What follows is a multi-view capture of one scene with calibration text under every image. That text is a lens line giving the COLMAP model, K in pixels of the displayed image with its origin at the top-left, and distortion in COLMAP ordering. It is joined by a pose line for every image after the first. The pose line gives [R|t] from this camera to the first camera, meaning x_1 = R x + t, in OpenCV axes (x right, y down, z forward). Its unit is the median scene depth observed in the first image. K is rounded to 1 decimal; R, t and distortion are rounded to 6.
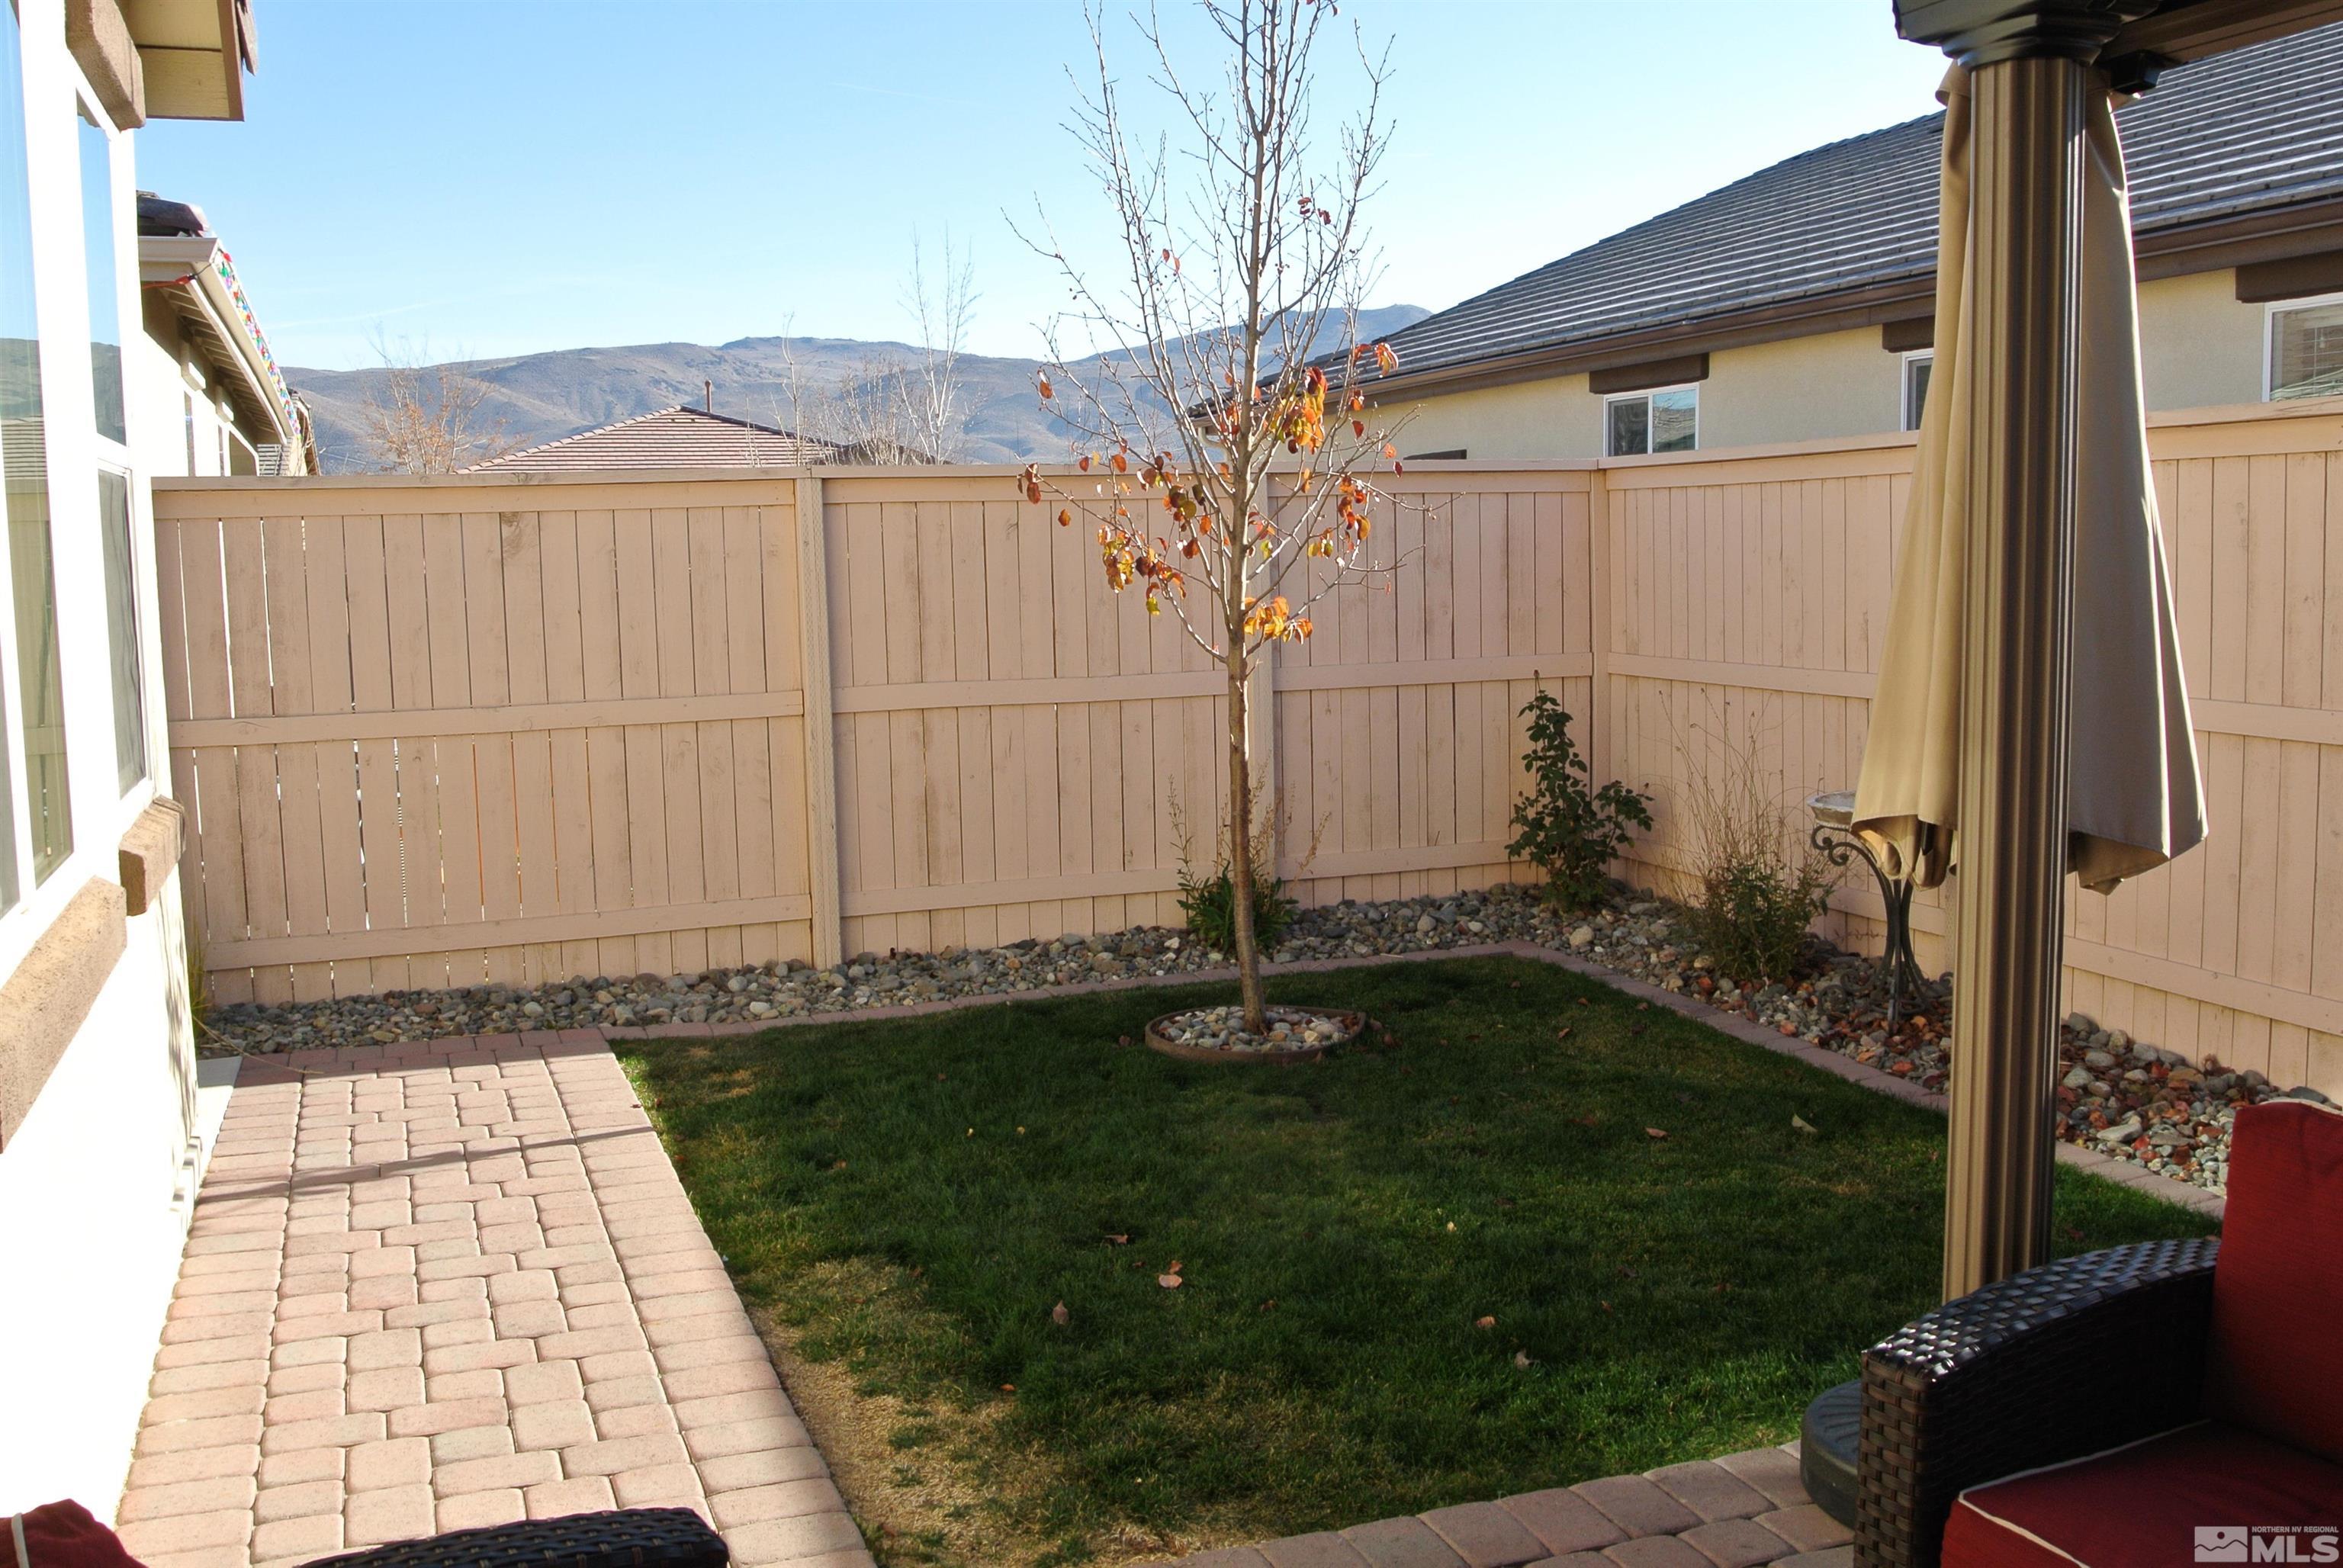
lens RADIAL K [[2106.8, 0, 1148.7], [0, 2106.8, 777.9], [0, 0, 1]] dist [-0.068550, 0.007088]
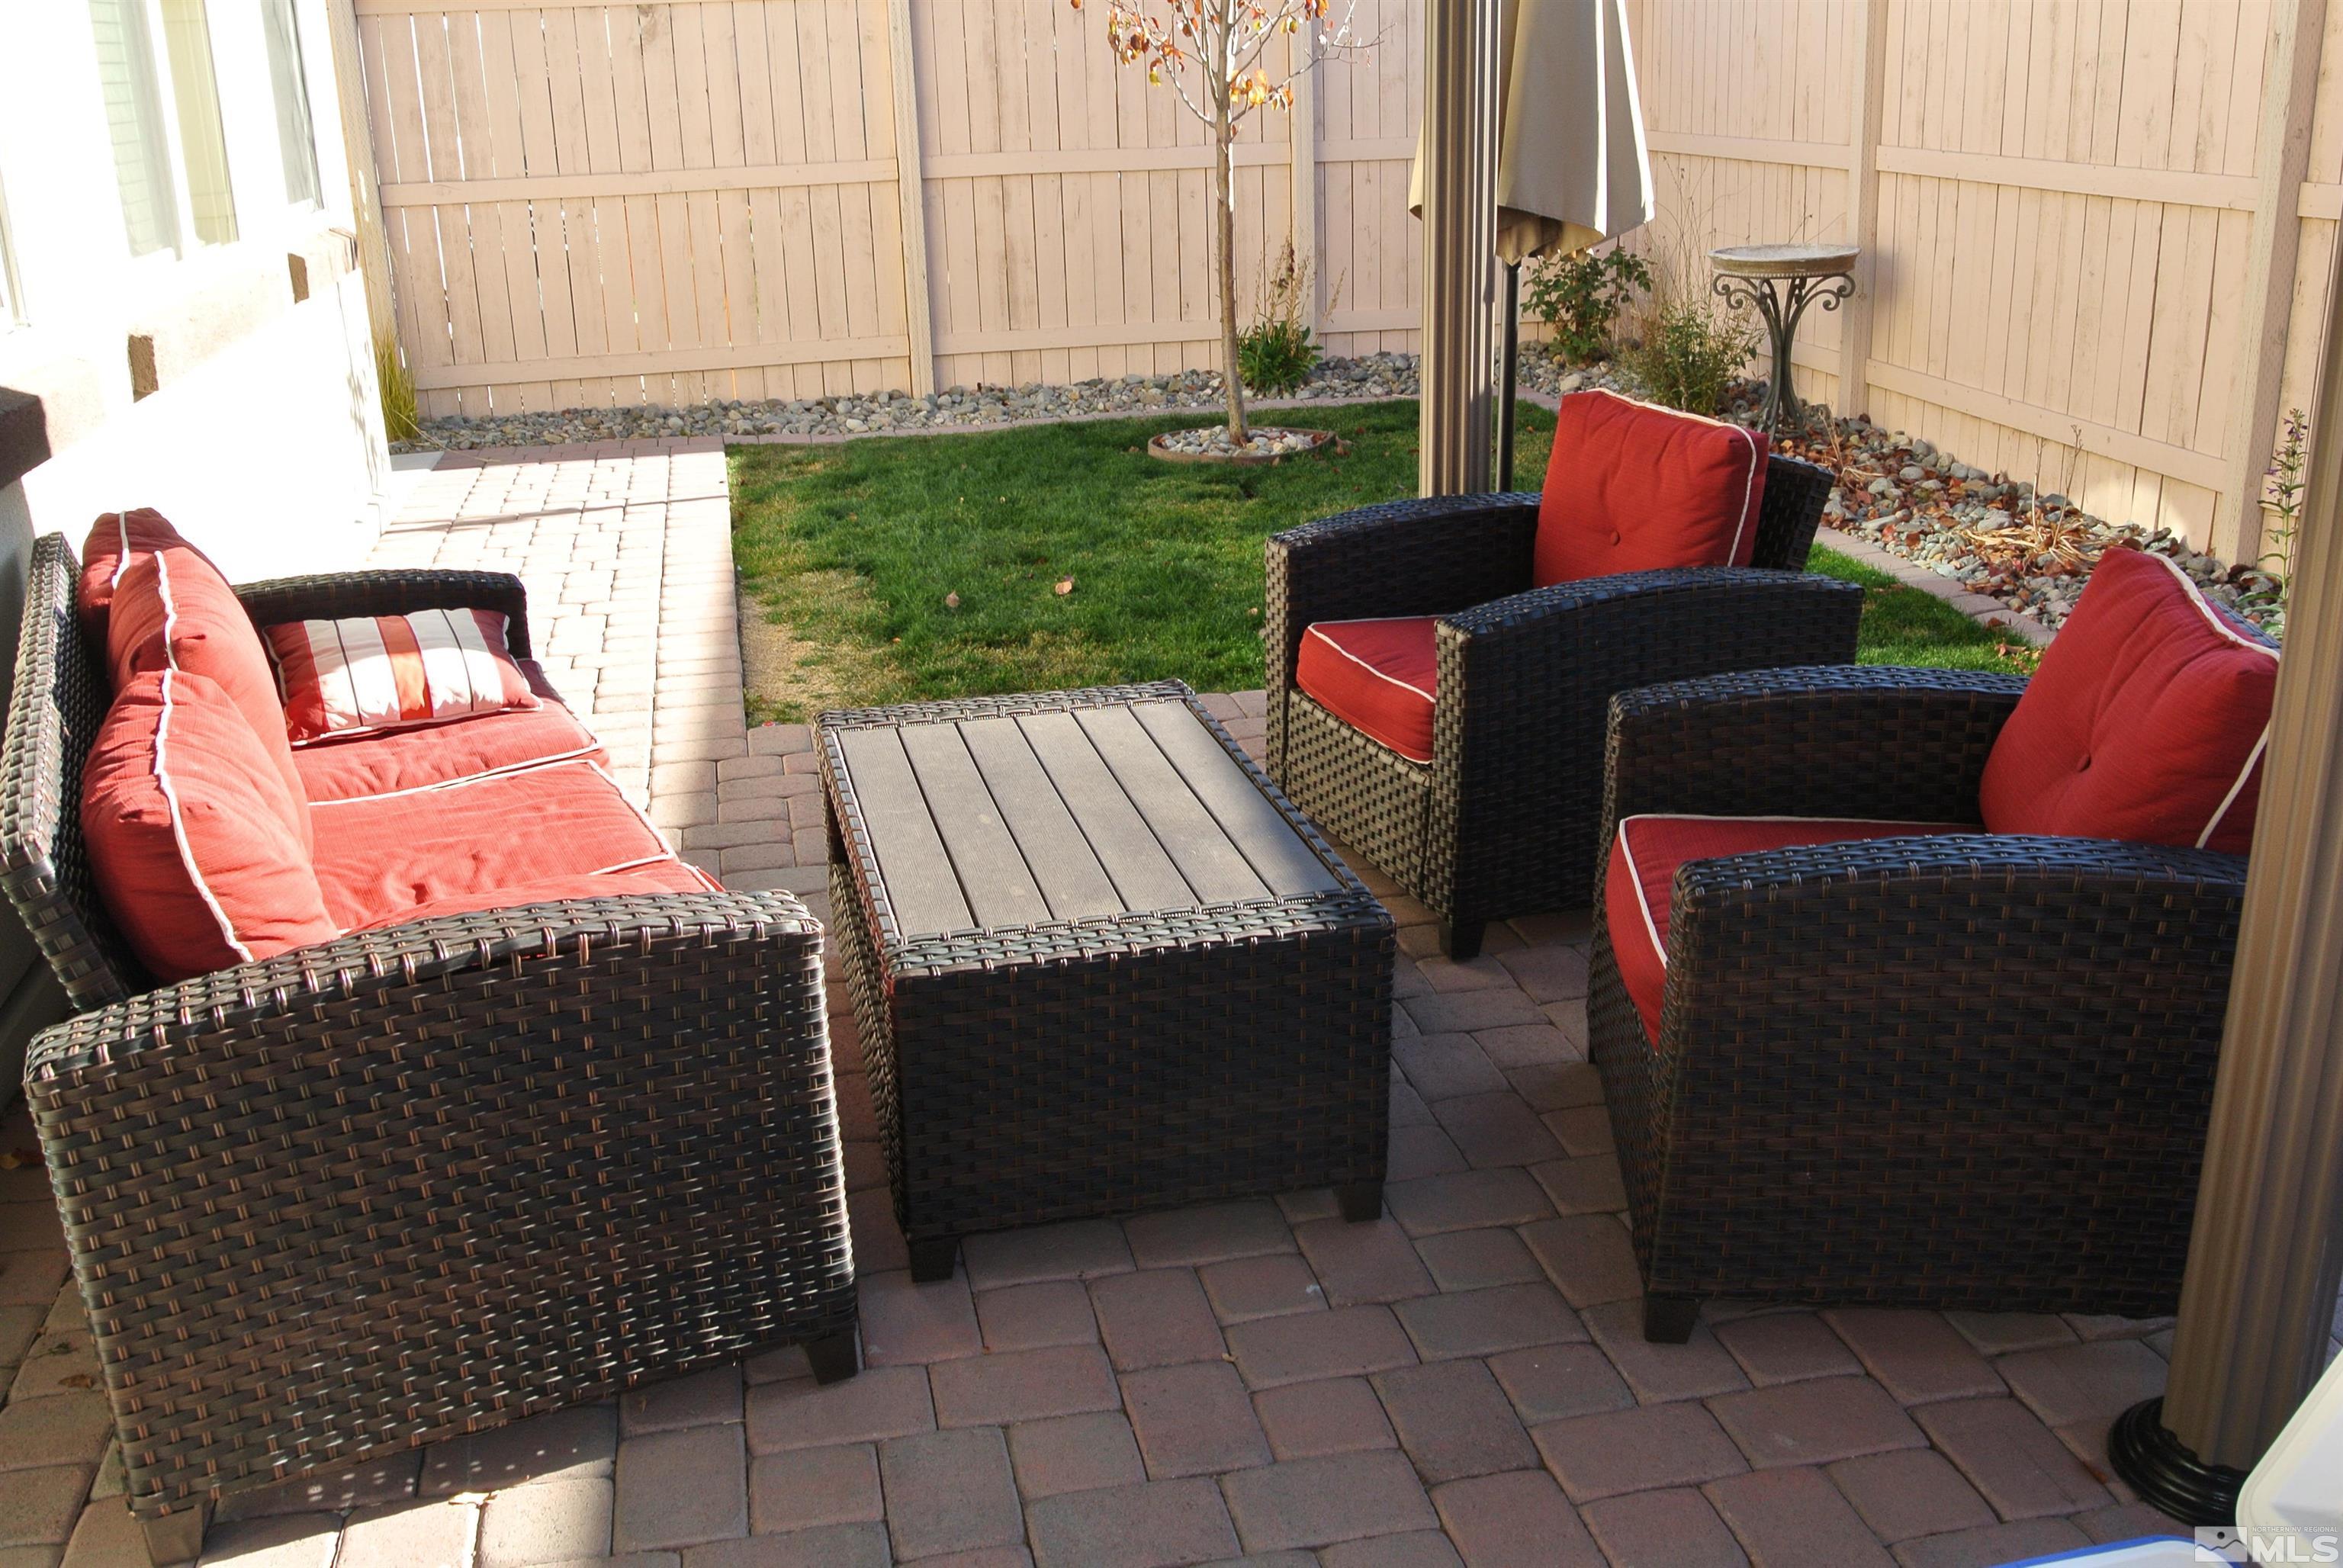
lens RADIAL K [[2166.4, 0, 1192.5], [0, 2166.4, 781.4], [0, 0, 1]] dist [-0.061194, 0.000000]
pose [[0.988877, 0.041545, -0.142814, 0.195214], [-0.009945, 0.976517, 0.215210, 0.039772], [0.148402, -0.211396, 0.966069, -0.225377]]
